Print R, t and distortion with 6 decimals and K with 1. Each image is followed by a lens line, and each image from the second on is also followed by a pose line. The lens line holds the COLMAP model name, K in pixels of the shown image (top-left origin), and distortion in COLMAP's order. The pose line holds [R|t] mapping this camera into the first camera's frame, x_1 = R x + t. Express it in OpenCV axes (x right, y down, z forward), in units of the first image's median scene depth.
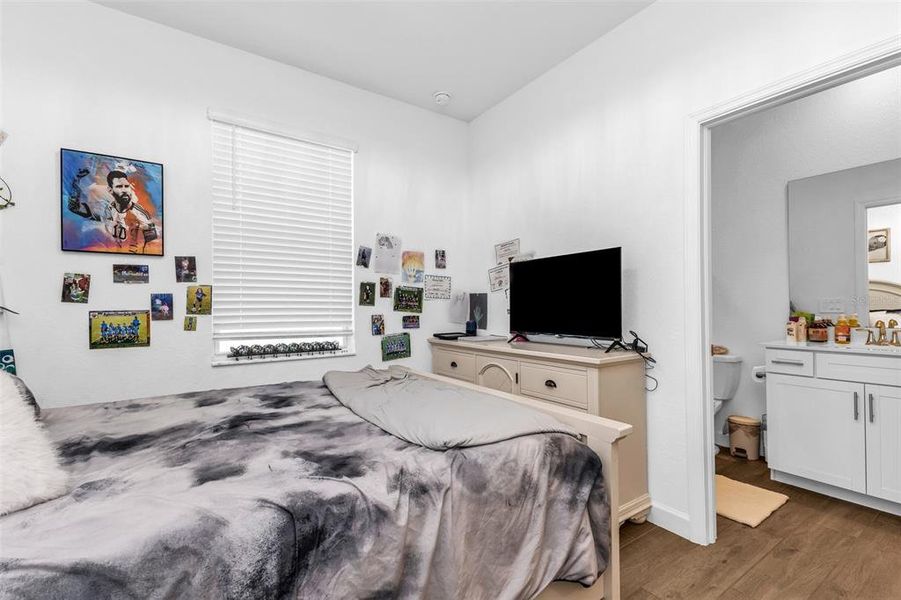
lens RADIAL K [[394.0, 0, 452.5], [0, 394.0, 302.0], [0, 0, 1]] dist [0.001106, -0.000513]
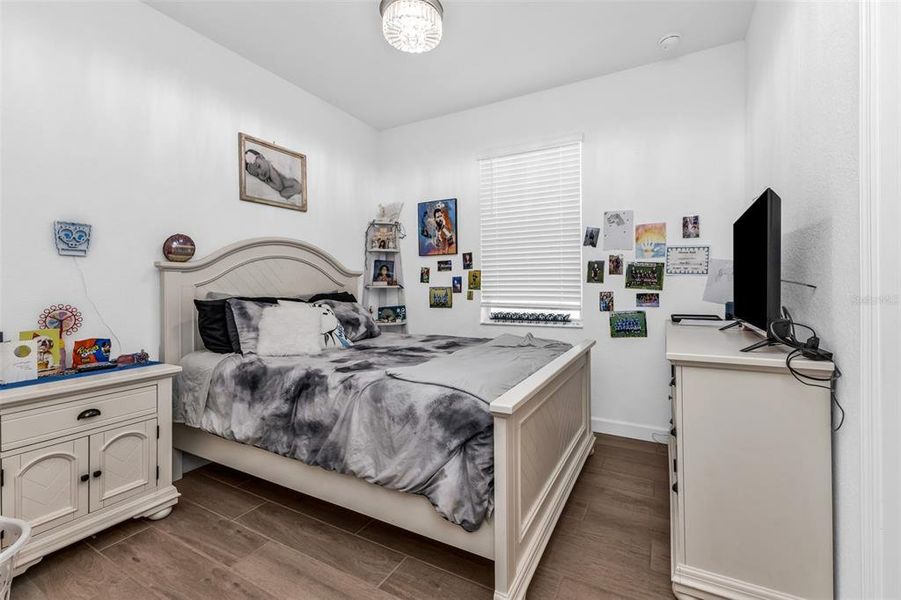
lens RADIAL K [[394.0, 0, 466.8], [0, 394.0, 282.8], [0, 0, 1]] dist [0.001106, -0.000513]
pose [[0.467592, -0.006974, -0.883917, 0.695668], [0.016952, 0.999856, 0.001079, 0.002601], [0.883782, -0.015489, 0.467643, 0.248848]]
